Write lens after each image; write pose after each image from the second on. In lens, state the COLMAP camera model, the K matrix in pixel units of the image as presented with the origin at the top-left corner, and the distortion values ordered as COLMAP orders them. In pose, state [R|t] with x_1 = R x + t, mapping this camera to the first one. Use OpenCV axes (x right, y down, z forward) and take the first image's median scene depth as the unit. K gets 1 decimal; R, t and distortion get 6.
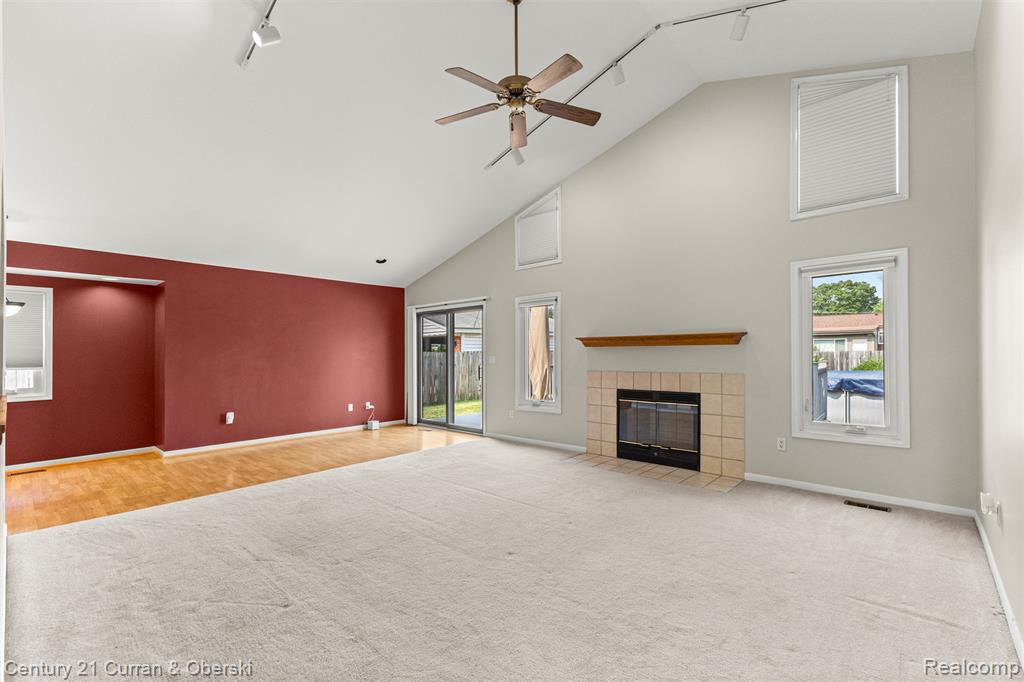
lens RADIAL K [[448.3, 0, 516.1], [0, 448.3, 351.7], [0, 0, 1]] dist [0.004821, -0.000196]
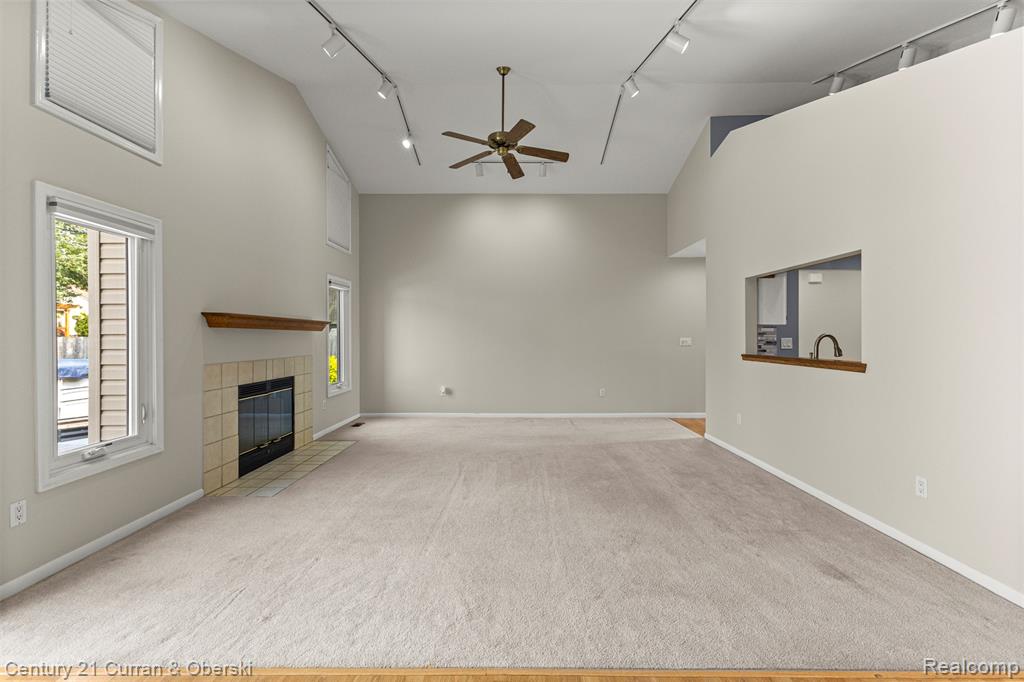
lens RADIAL K [[440.6, 0, 511.9], [0, 440.6, 336.8], [0, 0, 1]] dist [0.015267, -0.004290]
pose [[-0.656292, 0.010411, 0.754435, -0.647749], [0.005250, 0.999944, -0.009232, 0.011396], [-0.754489, -0.002098, -0.656309, 1.176292]]
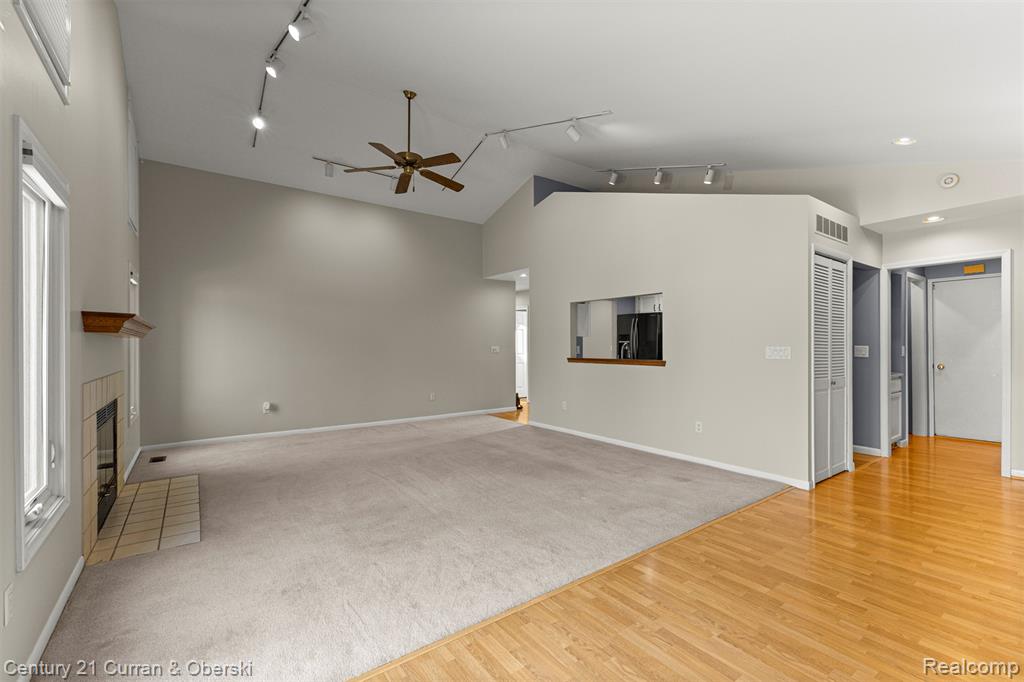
lens RADIAL K [[443.4, 0, 513.5], [0, 443.4, 346.7], [0, 0, 1]] dist [0.008124, -0.000817]
pose [[-0.977108, 0.012357, 0.212384, -0.396120], [0.011958, 0.999923, -0.003164, 0.011570], [-0.212407, -0.000552, -0.977181, 1.467721]]
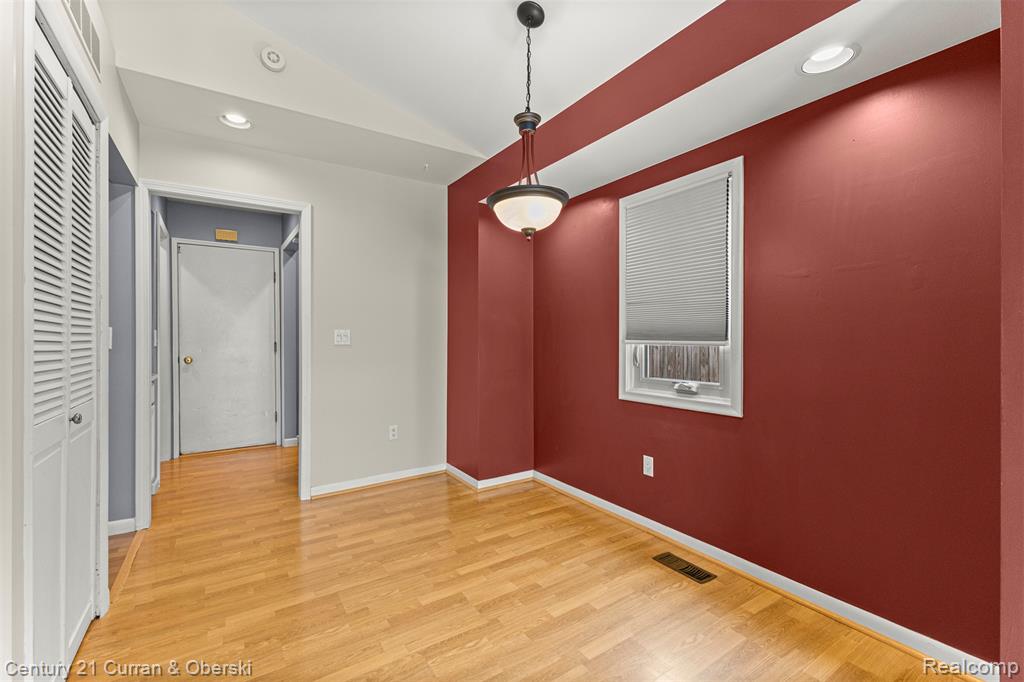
lens RADIAL K [[438.3, 0, 511.4], [0, 438.3, 337.6], [0, 0, 1]] dist [0.007969, -0.000568]
pose [[-0.261560, 0.011088, -0.965124, -0.585237], [0.005293, 0.999935, 0.010053, 0.025813], [0.965173, -0.002478, -0.261602, 0.915017]]
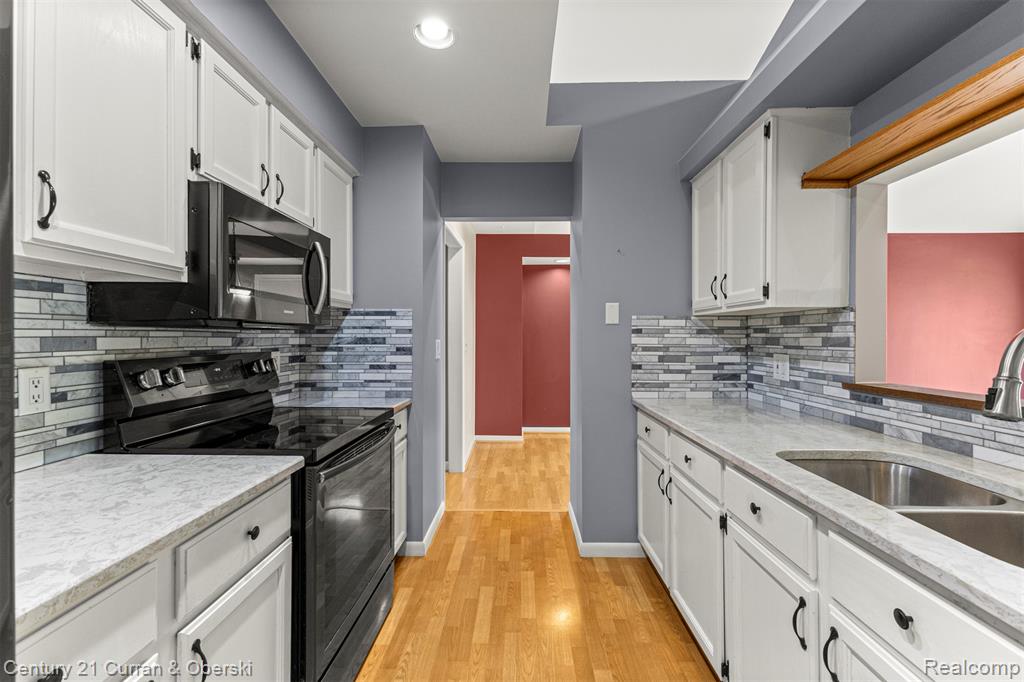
lens RADIAL K [[440.6, 0, 511.9], [0, 440.6, 336.8], [0, 0, 1]] dist [0.015267, -0.004290]
pose [[0.651826, 0.008783, -0.758318, -0.439983], [-0.004514, 0.999960, 0.007702, 0.006650], [0.758355, -0.001597, 0.651840, 0.008498]]
